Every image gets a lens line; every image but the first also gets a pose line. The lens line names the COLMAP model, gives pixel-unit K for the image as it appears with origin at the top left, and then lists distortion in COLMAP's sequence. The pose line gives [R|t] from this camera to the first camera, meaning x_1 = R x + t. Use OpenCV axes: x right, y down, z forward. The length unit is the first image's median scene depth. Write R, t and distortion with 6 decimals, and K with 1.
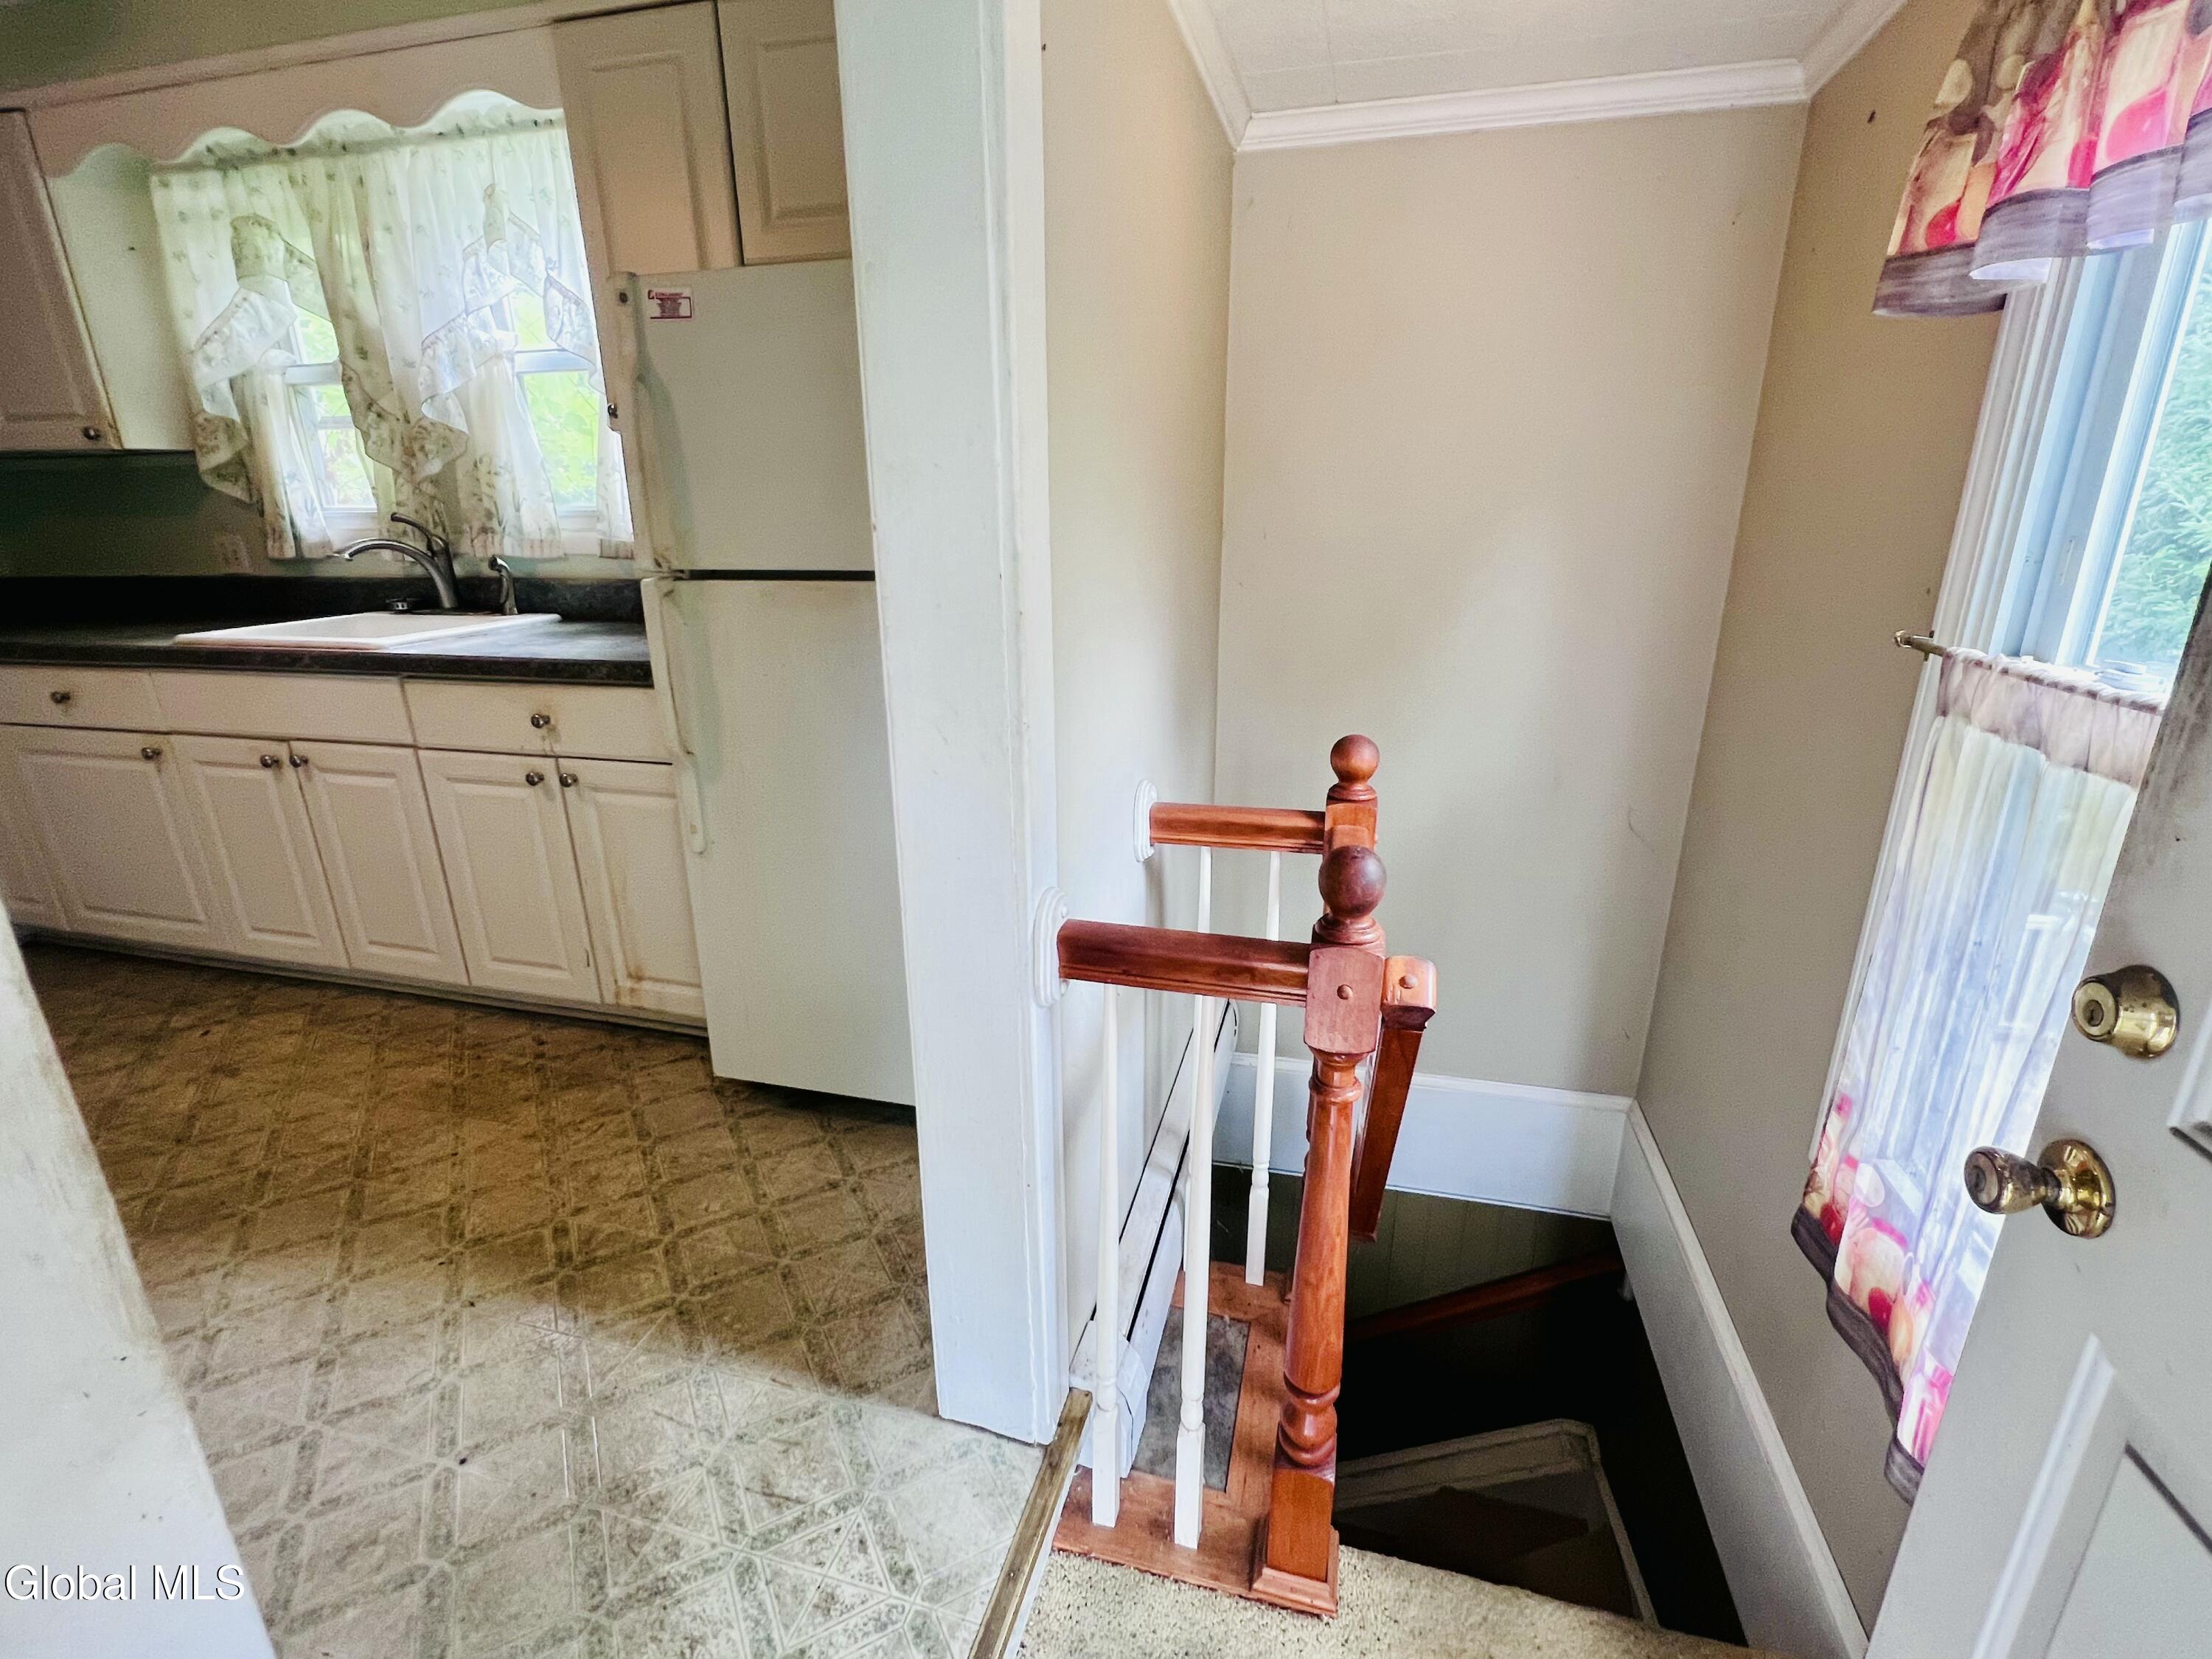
lens RADIAL K [[1023.2, 0, 1096.3], [0, 1023.2, 828.5], [0, 0, 1]] dist [0.001517, 0.000412]
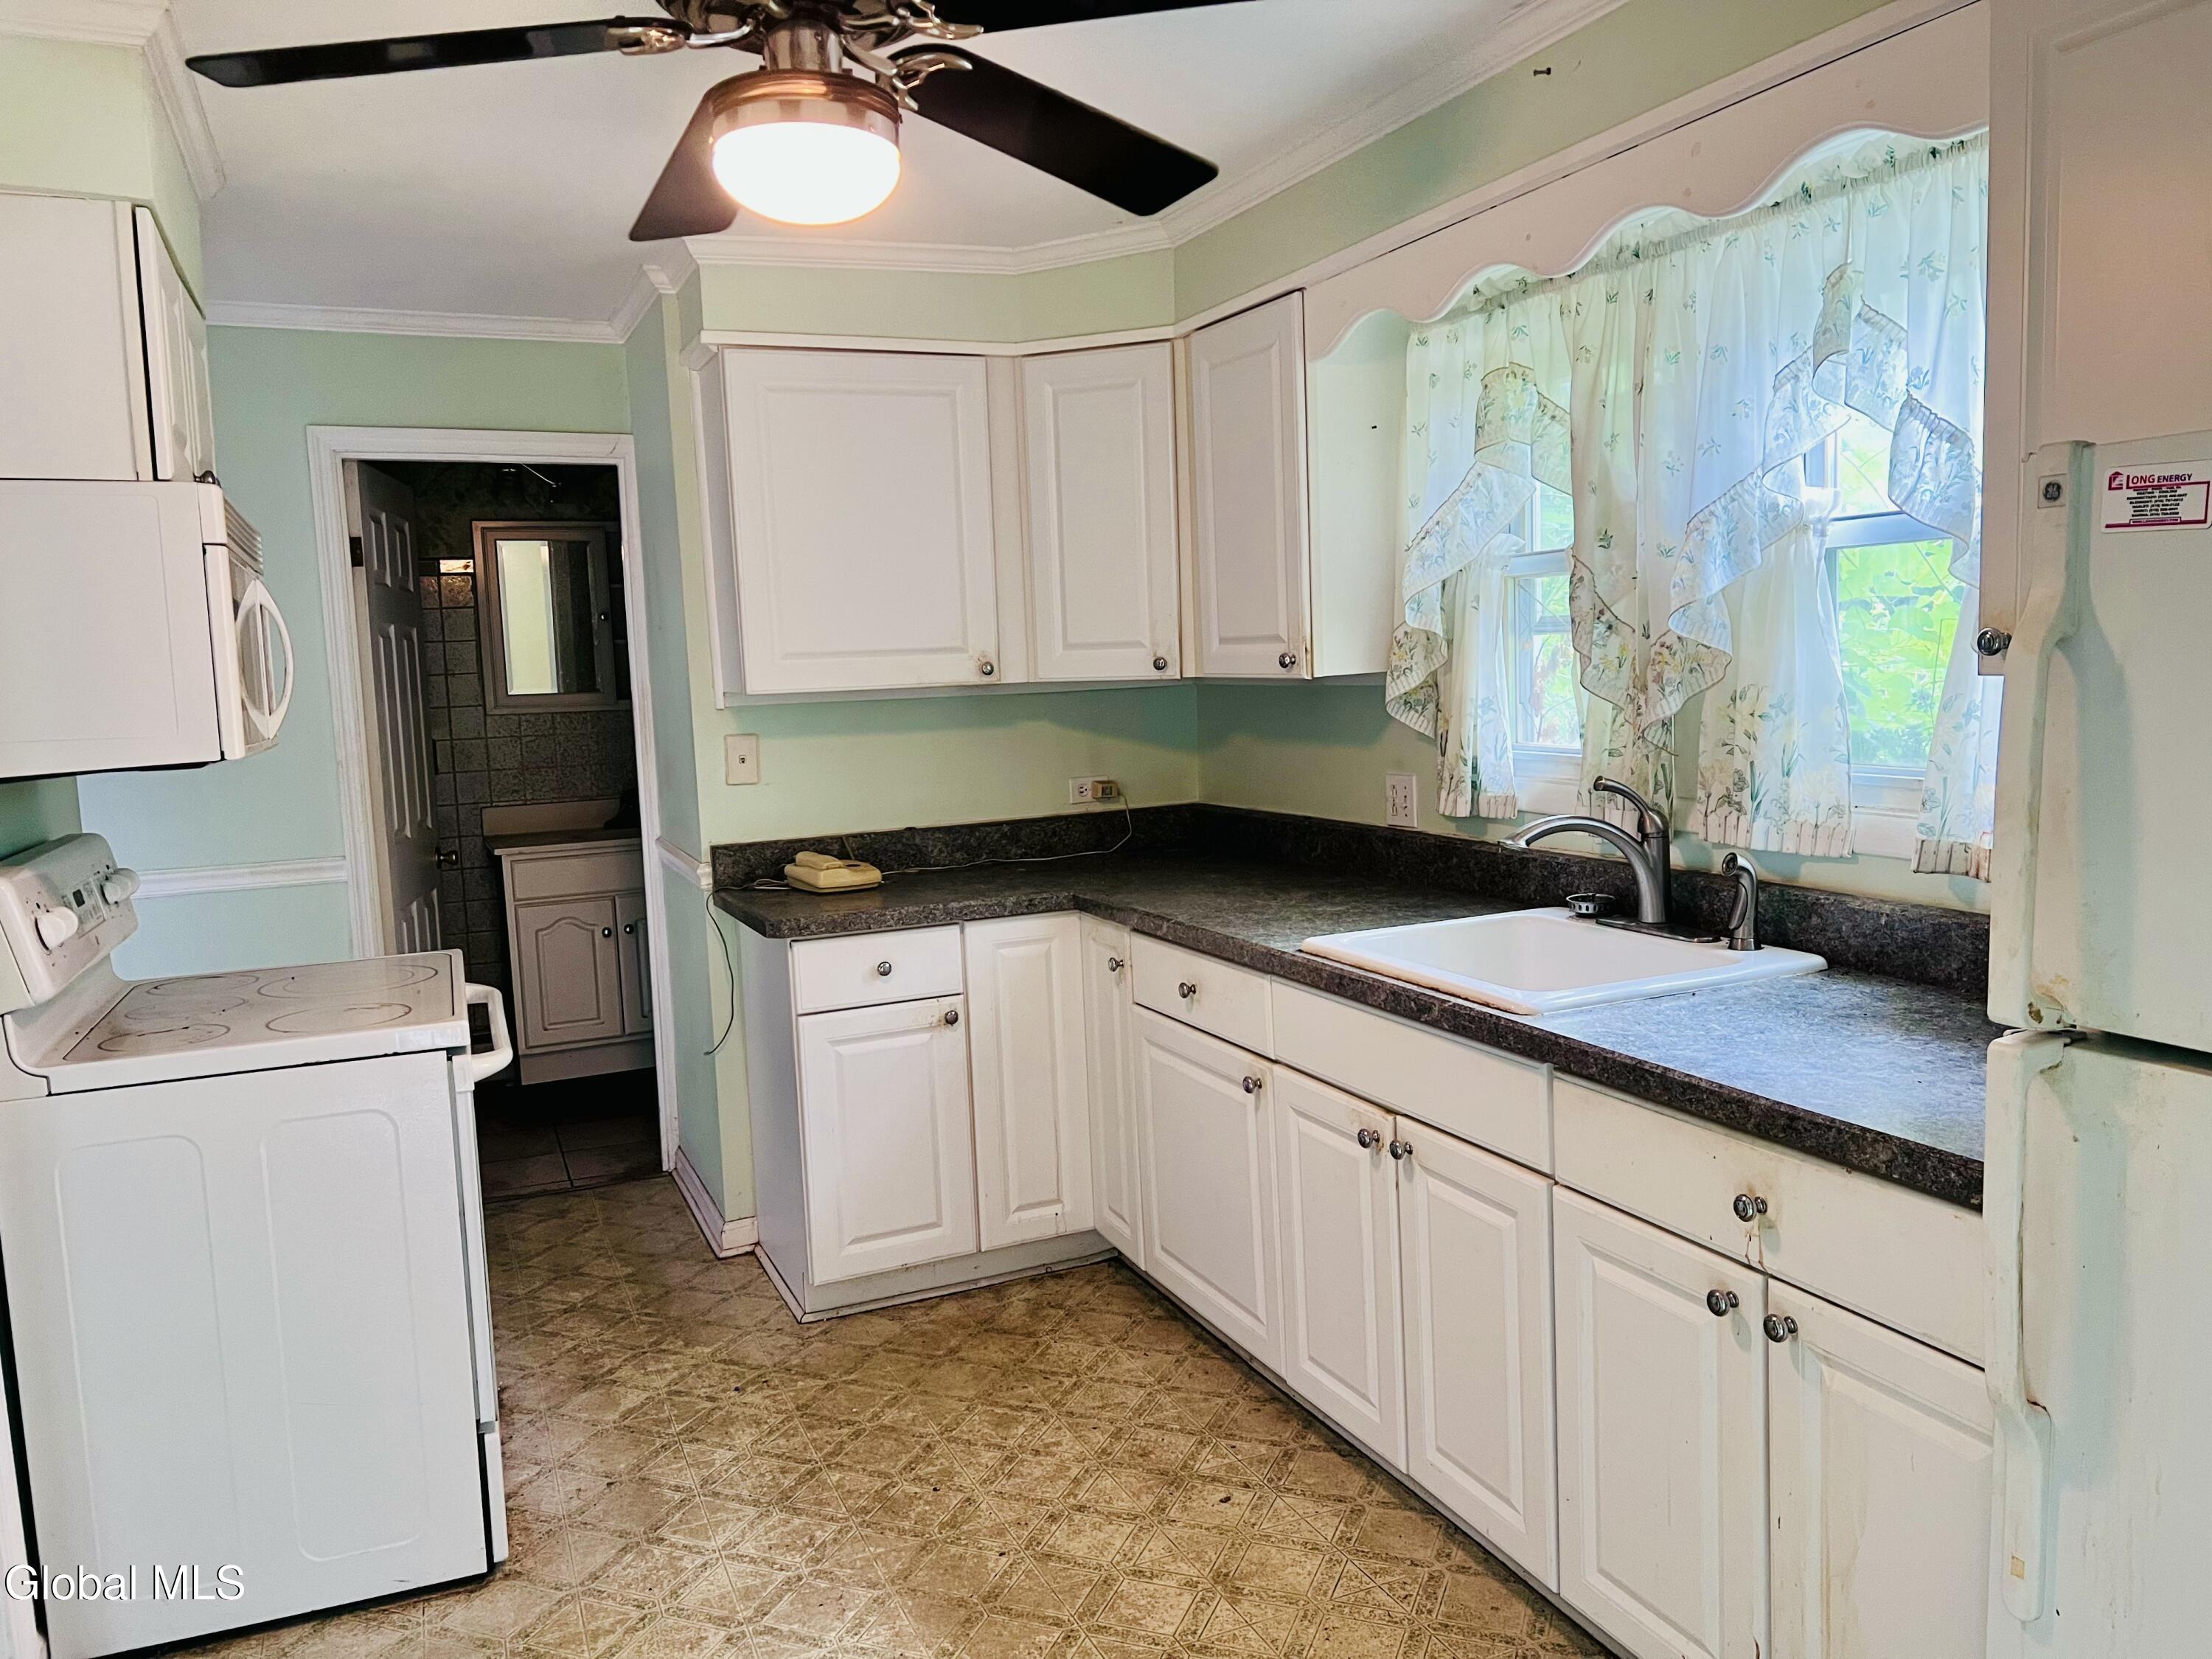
lens RADIAL K [[1642.9, 0, 1097.7], [0, 1642.9, 820.3], [0, 0, 1]] dist [0.040917, -0.049637]
pose [[0.623026, 0.073893, -0.778703, -0.080985], [-0.210072, 0.974760, -0.075578, -0.143280], [0.753464, 0.210671, 0.622824, 0.134379]]
